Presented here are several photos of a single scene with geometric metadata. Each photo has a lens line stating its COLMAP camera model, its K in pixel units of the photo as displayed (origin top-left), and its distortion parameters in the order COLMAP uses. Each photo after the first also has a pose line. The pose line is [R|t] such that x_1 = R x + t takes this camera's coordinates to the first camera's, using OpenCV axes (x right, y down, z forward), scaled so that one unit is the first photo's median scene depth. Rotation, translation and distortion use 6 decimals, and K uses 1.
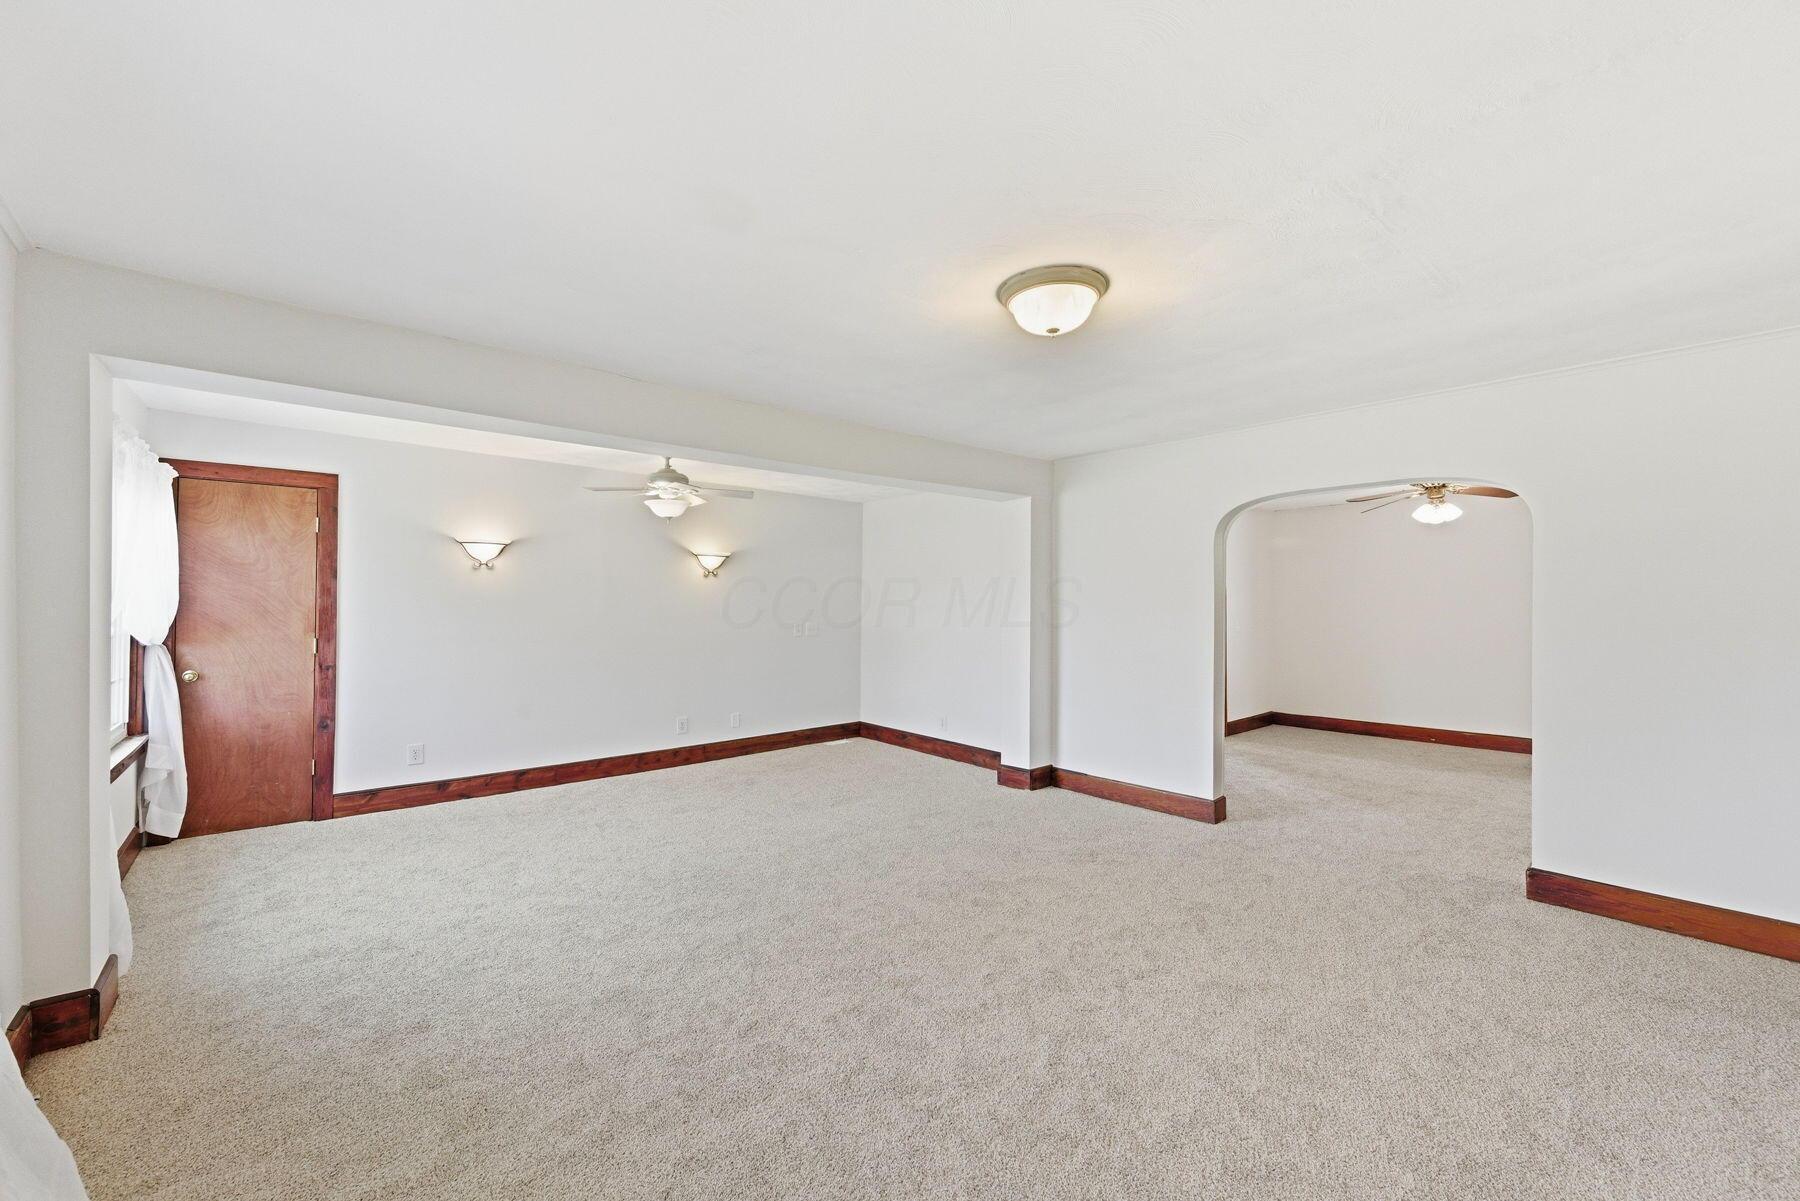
lens RADIAL K [[714.2, 0, 904.3], [0, 714.2, 609.6], [0, 0, 1]] dist [0.002145, -0.000053]
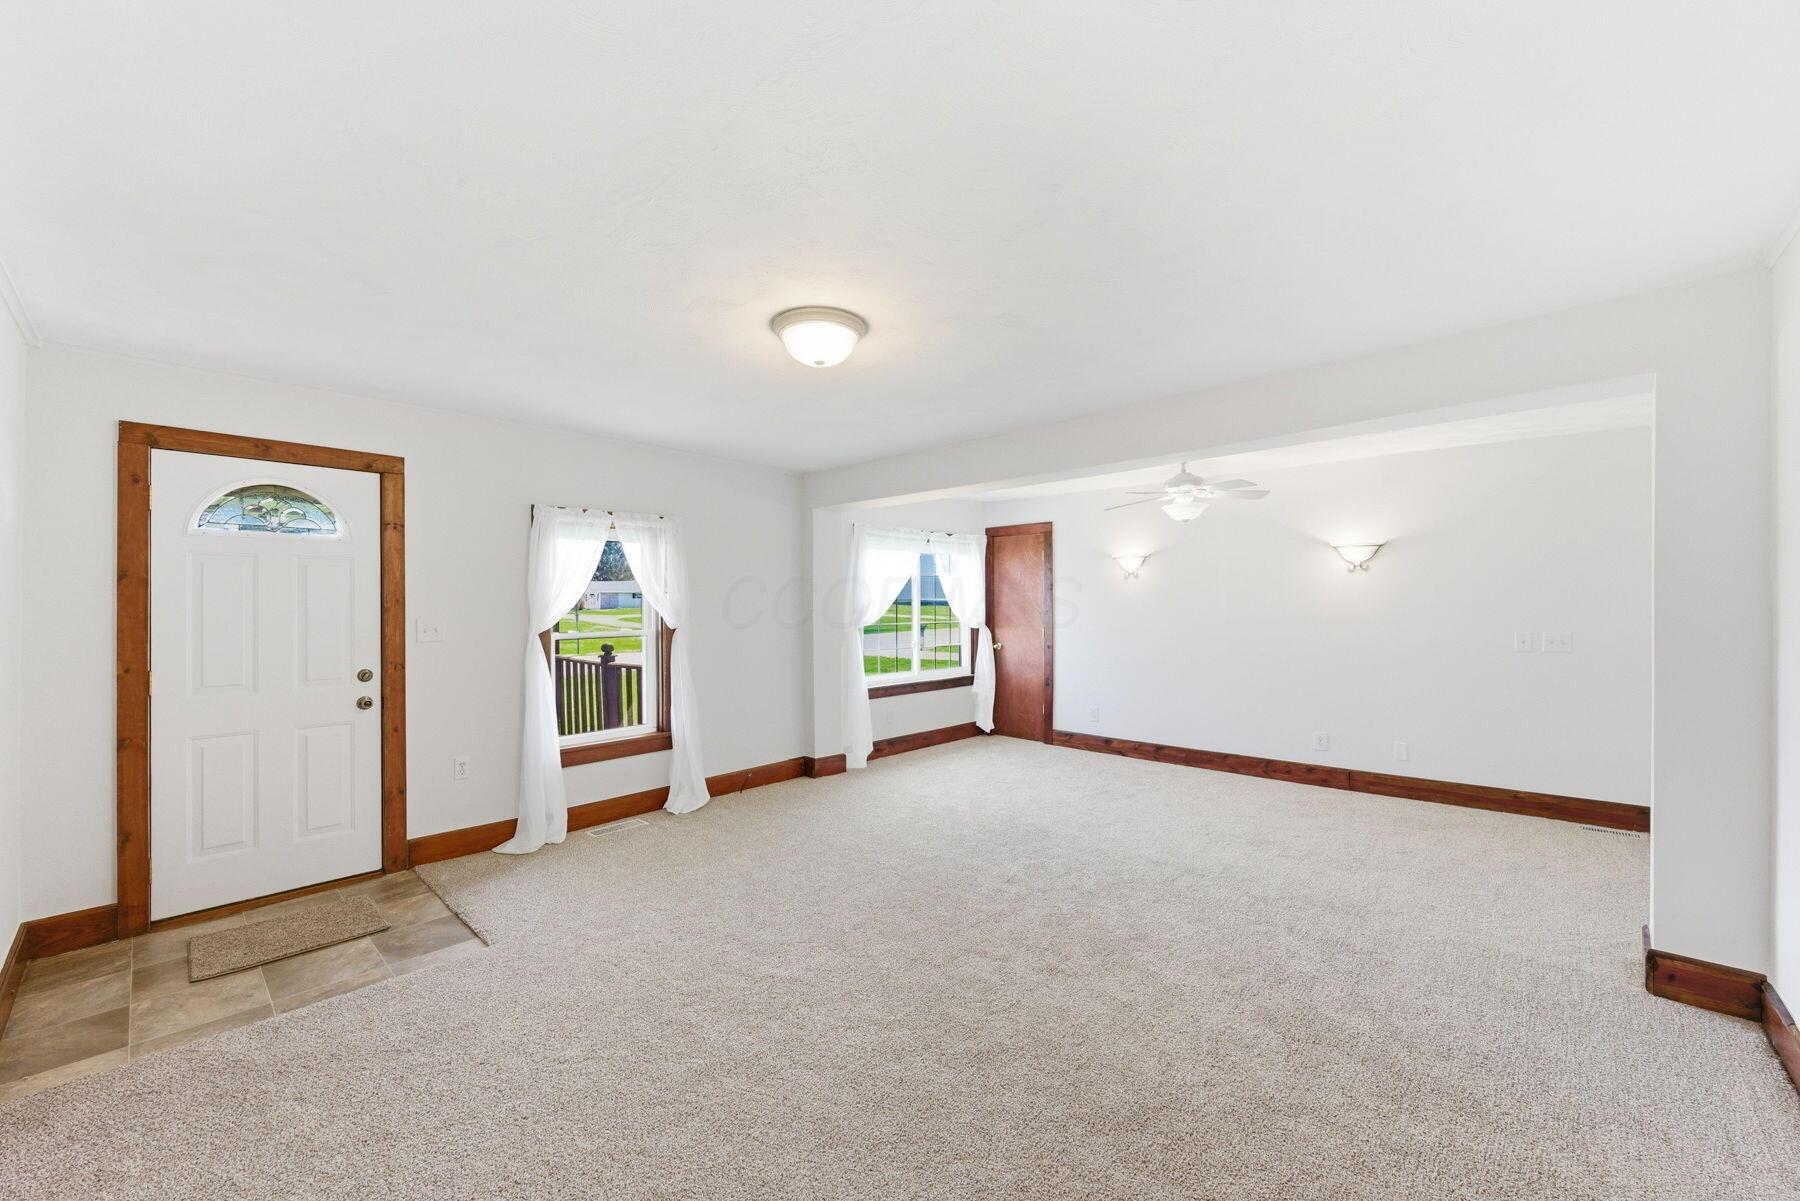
lens RADIAL K [[714.2, 0, 903.7], [0, 714.2, 611.2], [0, 0, 1]] dist [0.002145, -0.000053]
pose [[0.088941, 0.002932, -0.996033, 0.721306], [-0.004872, 0.999985, 0.002508, 0.001221], [0.996025, 0.004629, 0.088954, 0.553881]]
